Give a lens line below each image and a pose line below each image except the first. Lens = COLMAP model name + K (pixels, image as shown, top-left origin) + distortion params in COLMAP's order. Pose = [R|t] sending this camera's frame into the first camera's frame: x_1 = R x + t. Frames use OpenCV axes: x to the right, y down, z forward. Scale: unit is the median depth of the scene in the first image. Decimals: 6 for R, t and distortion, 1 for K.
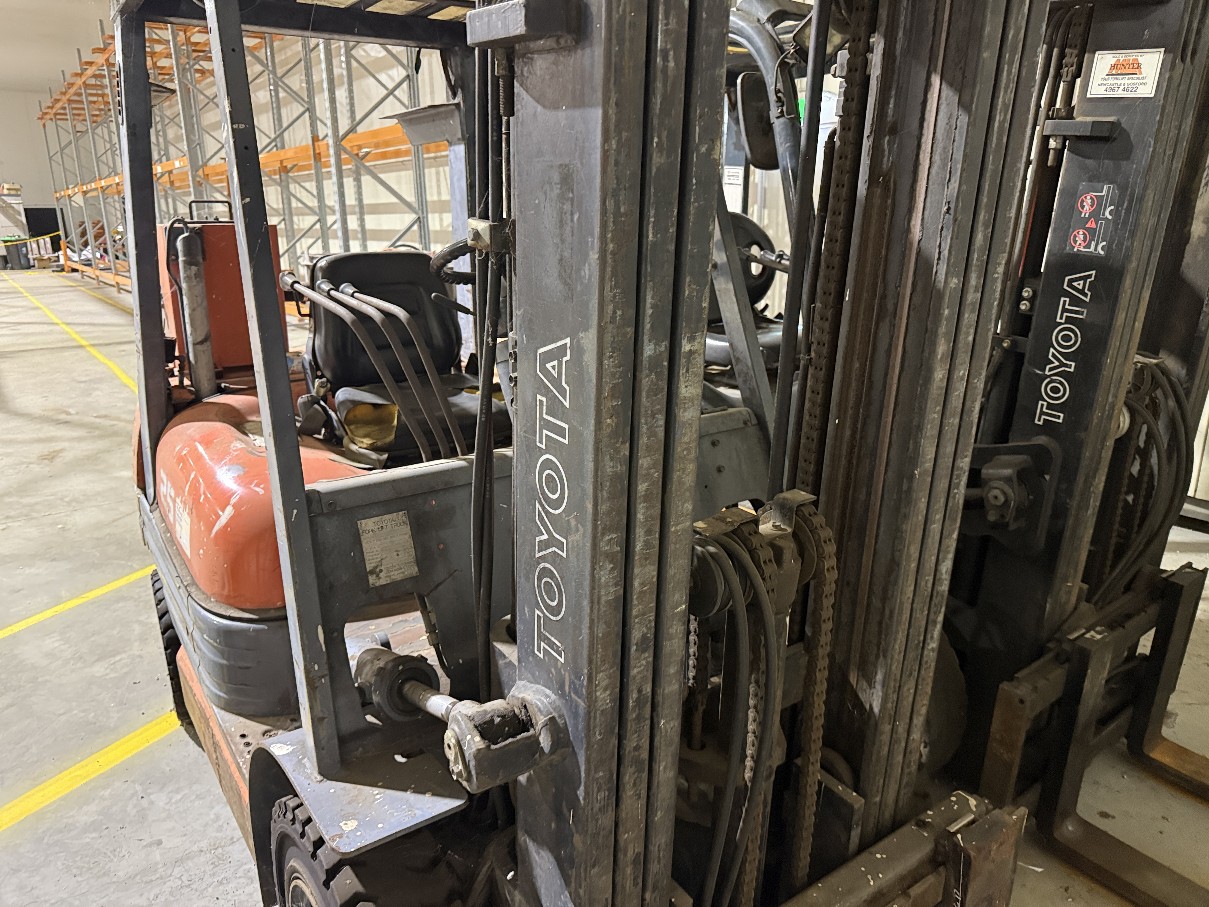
lens RADIAL K [[857.9, 0, 603.0], [0, 857.9, 455.6], [0, 0, 1]] dist [0.026690, -0.040246]
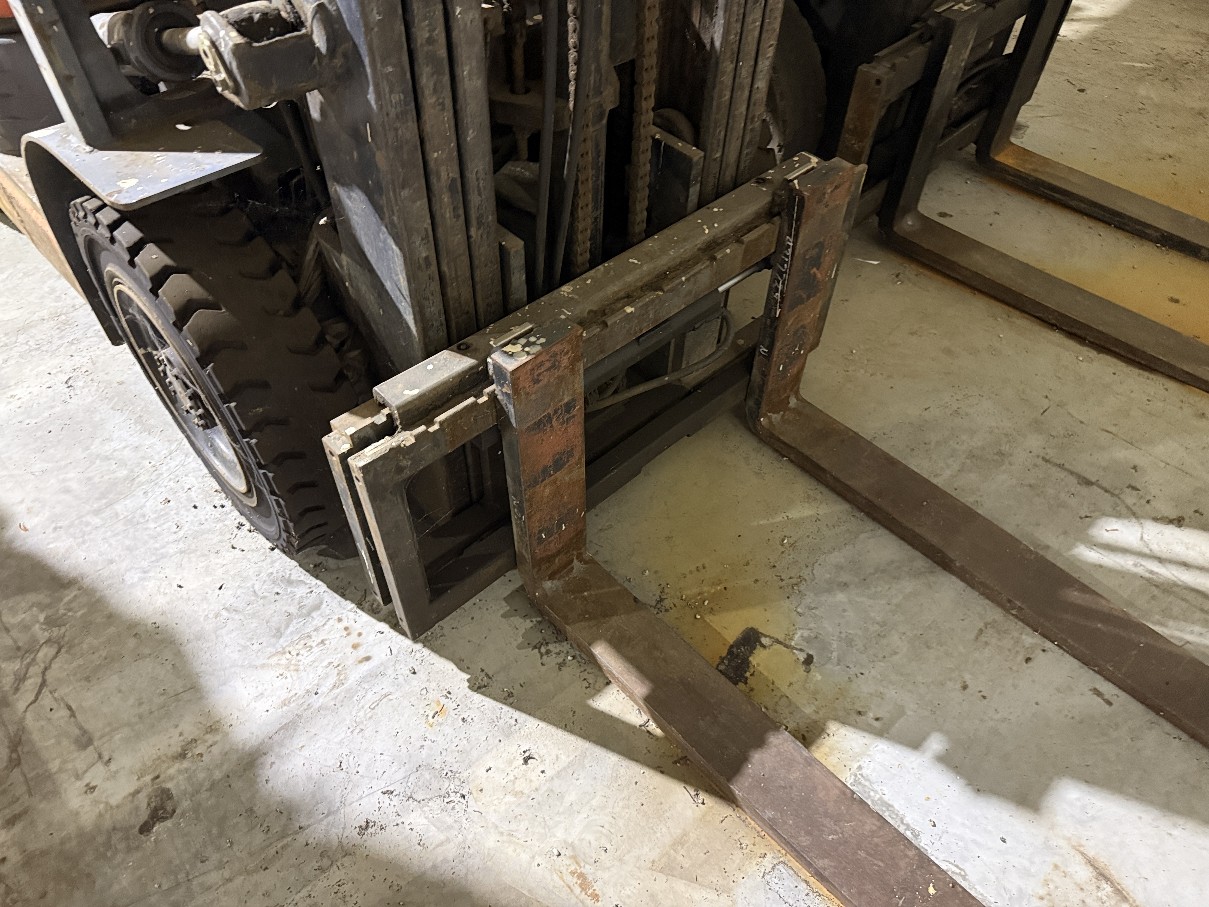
lens RADIAL K [[857.9, 0, 603.1], [0, 857.9, 458.3], [0, 0, 1]] dist [0.026690, -0.040246]
pose [[0.989271, -0.105067, 0.101509, 0.060628], [0.038809, 0.858858, 0.510742, 0.204303], [-0.140844, -0.501323, 0.853720, 0.023855]]
